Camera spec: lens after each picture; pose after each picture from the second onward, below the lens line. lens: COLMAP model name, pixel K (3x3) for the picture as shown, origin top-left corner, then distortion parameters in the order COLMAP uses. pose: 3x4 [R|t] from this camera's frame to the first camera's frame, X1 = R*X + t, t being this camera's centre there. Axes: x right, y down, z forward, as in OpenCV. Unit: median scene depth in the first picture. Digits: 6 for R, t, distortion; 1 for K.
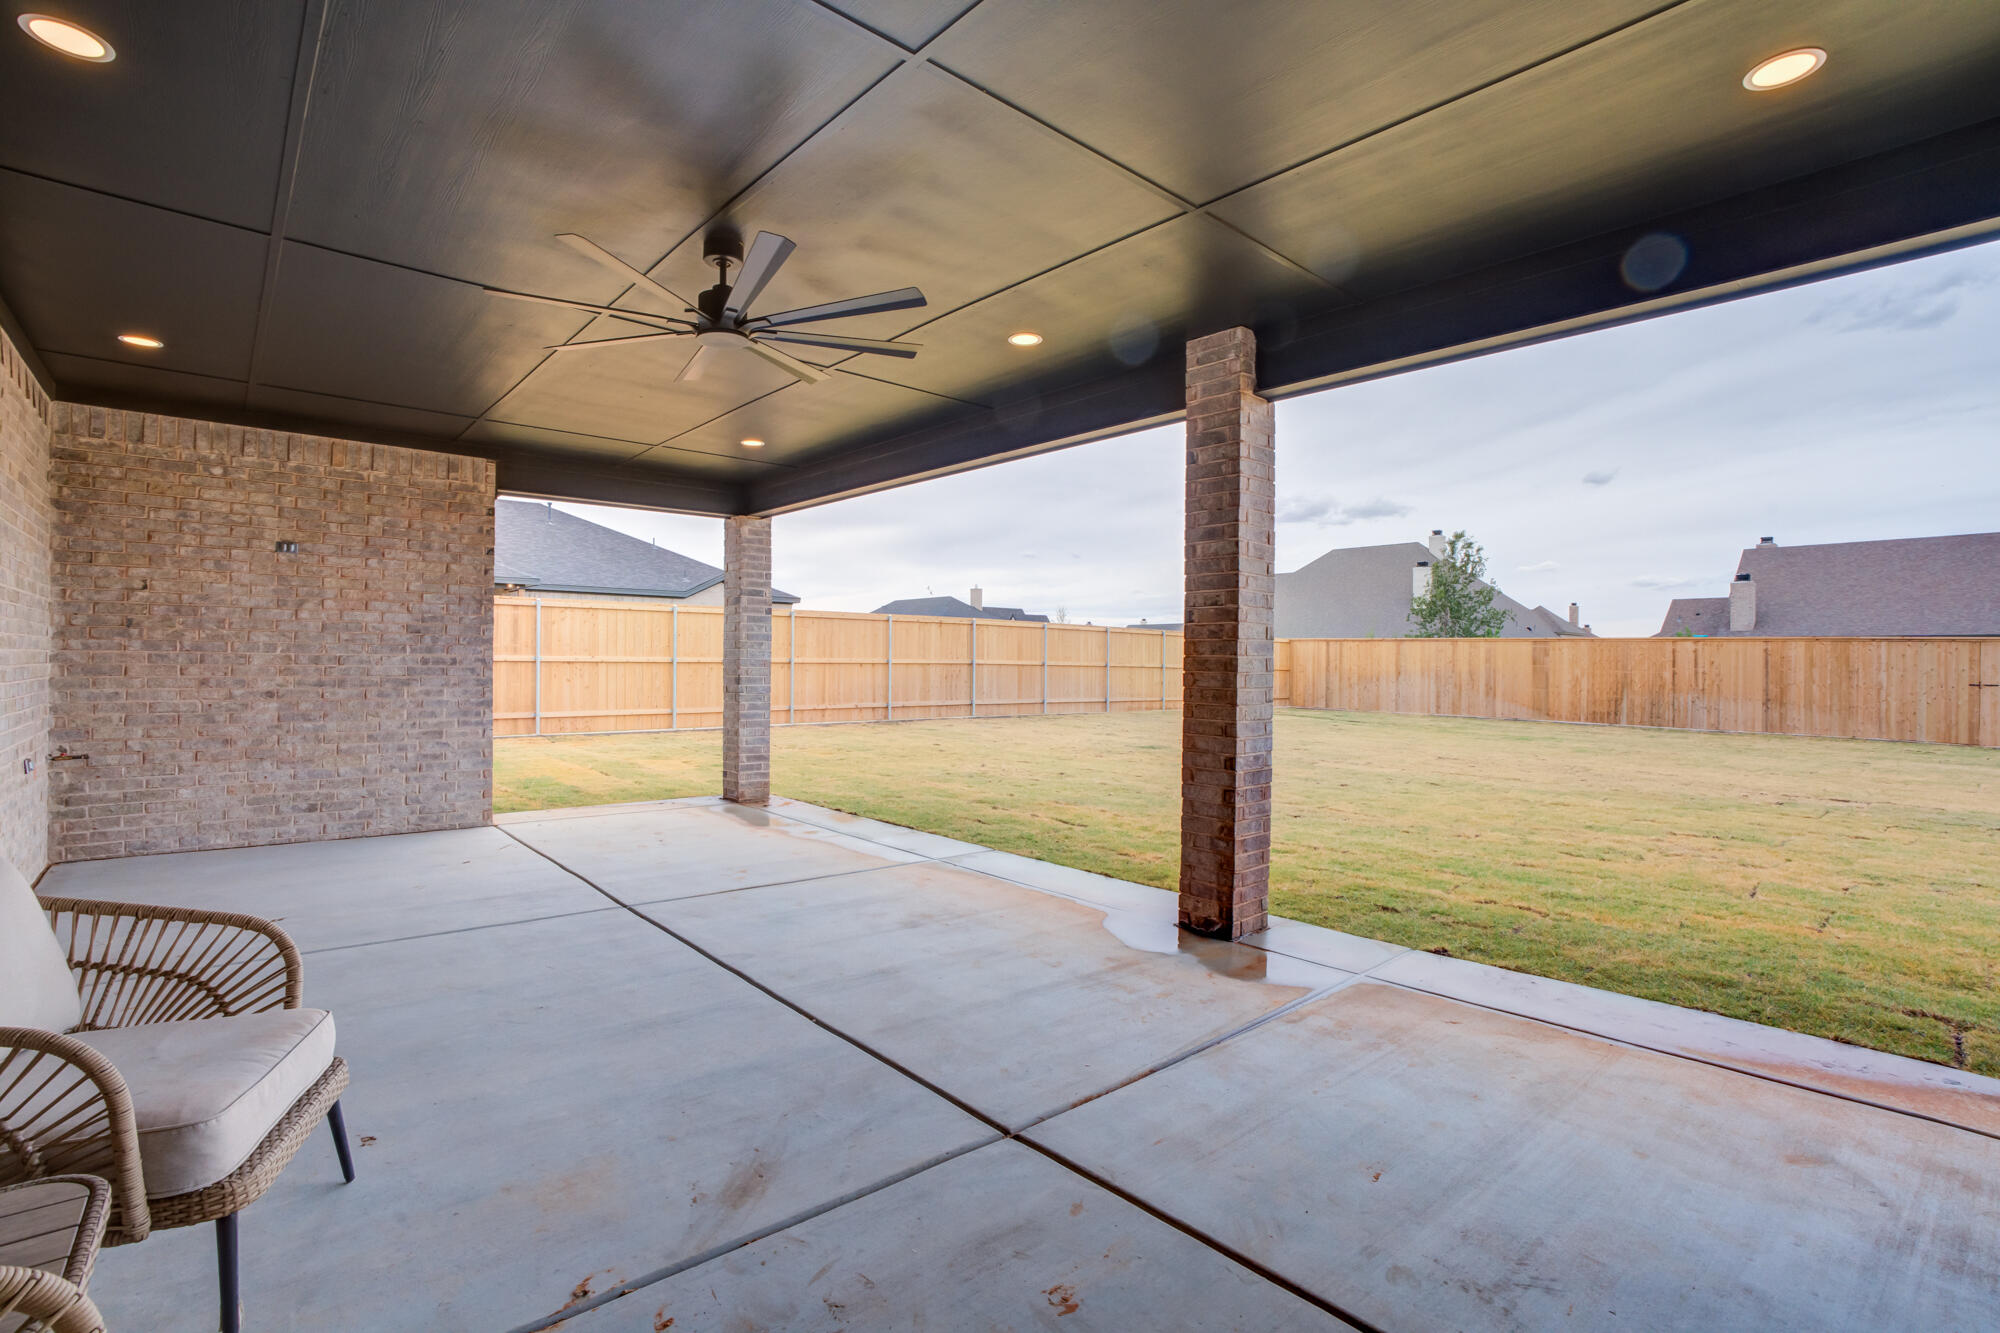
lens RADIAL K [[926.3, 0, 969.8], [0, 926.3, 656.5], [0, 0, 1]] dist [-0.015465, 0.007317]
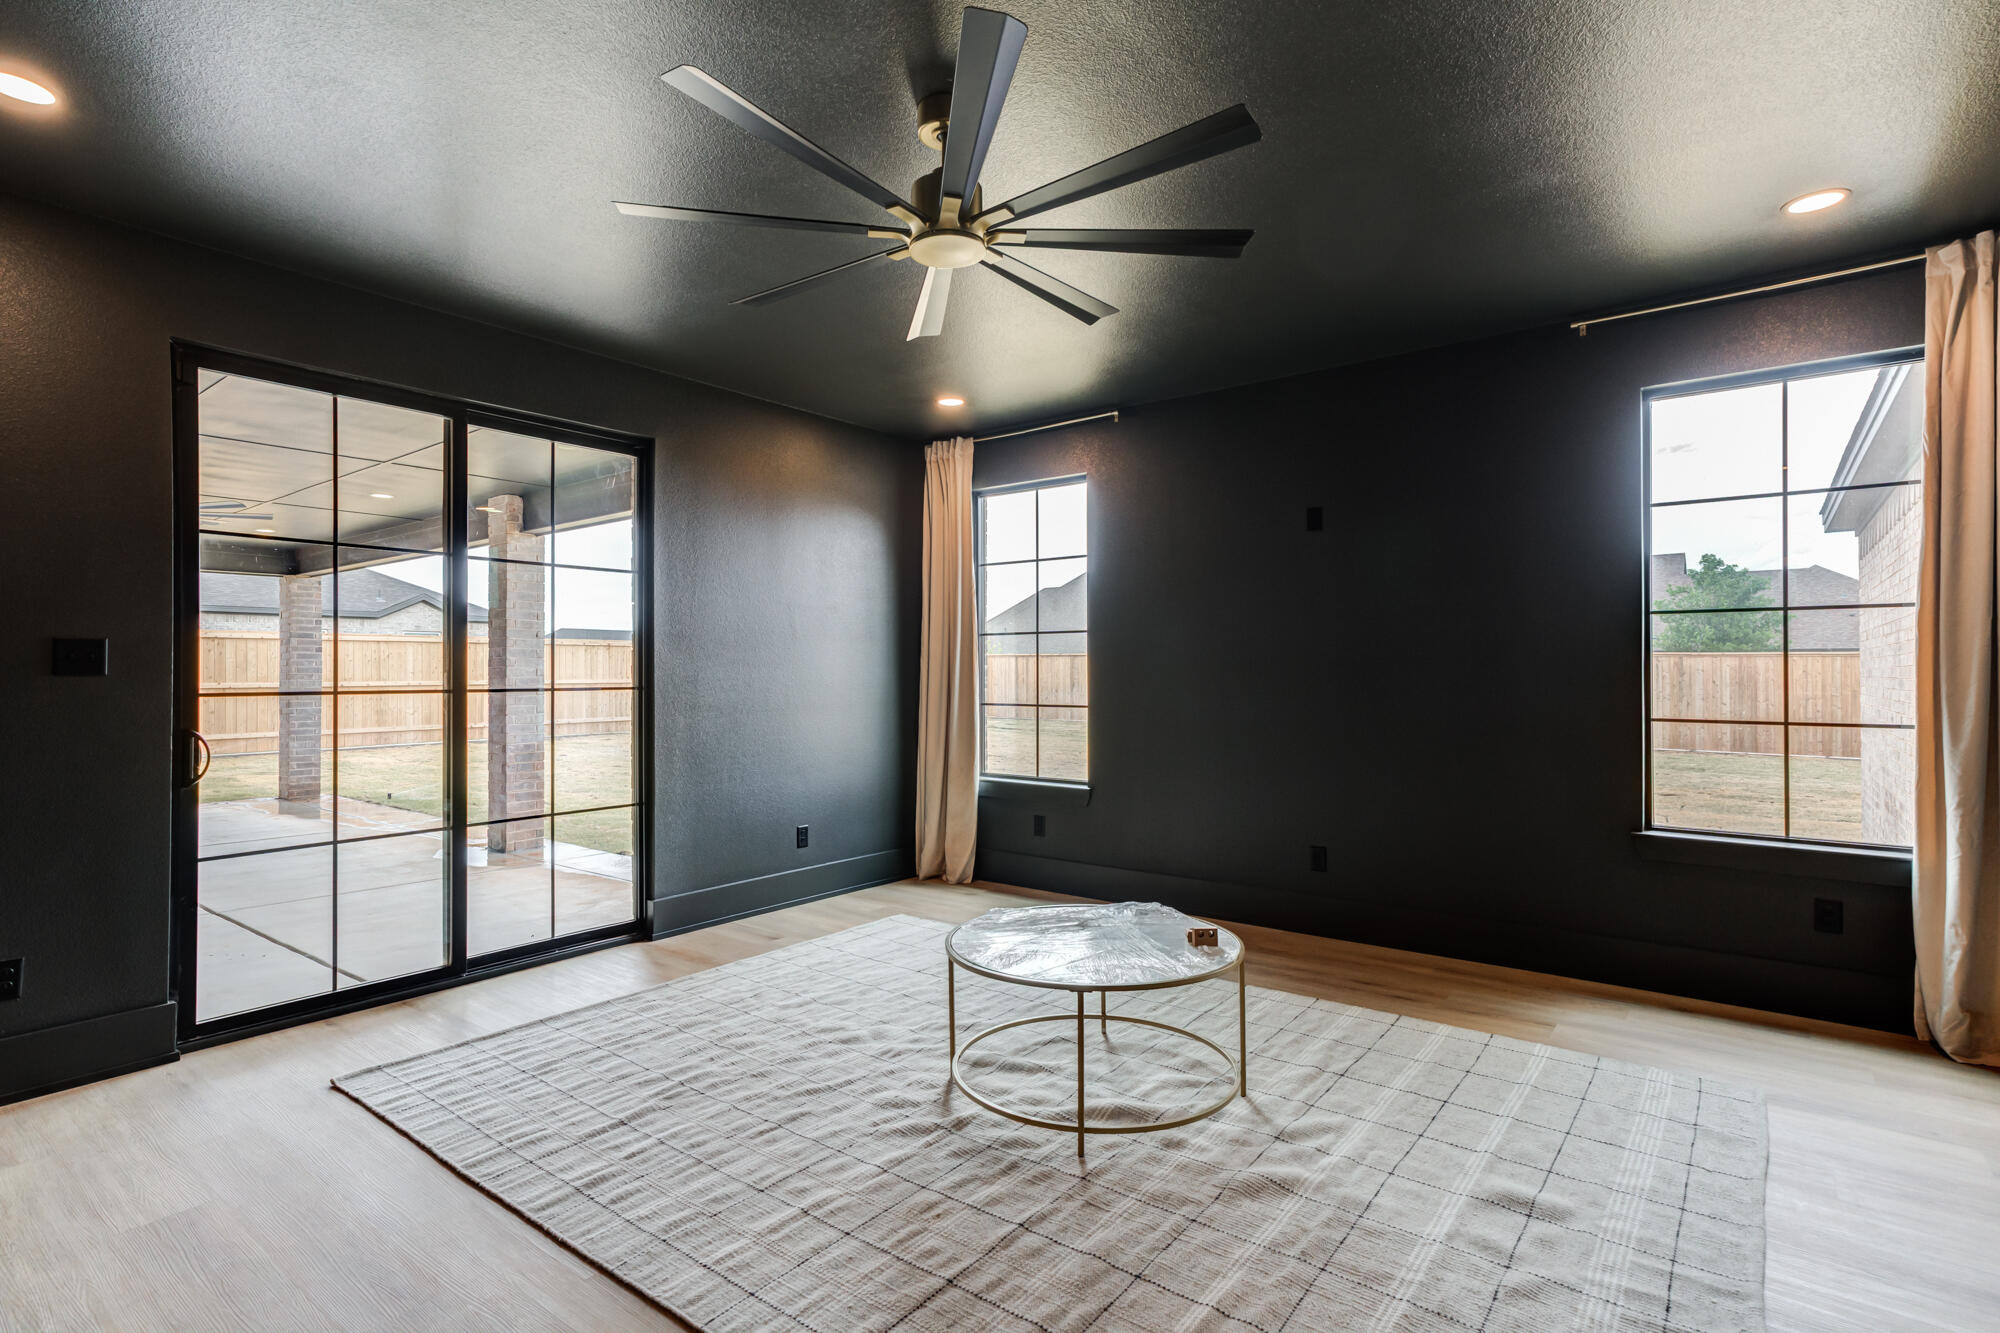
lens RADIAL K [[960.1, 0, 984.2], [0, 960.1, 672.8], [0, 0, 1]] dist [0.005637, 0.001433]
pose [[0.978244, -0.013020, 0.207047, 0.544267], [0.012231, 0.999912, 0.005094, -0.016897], [-0.207095, -0.002451, 0.978318, -0.648682]]
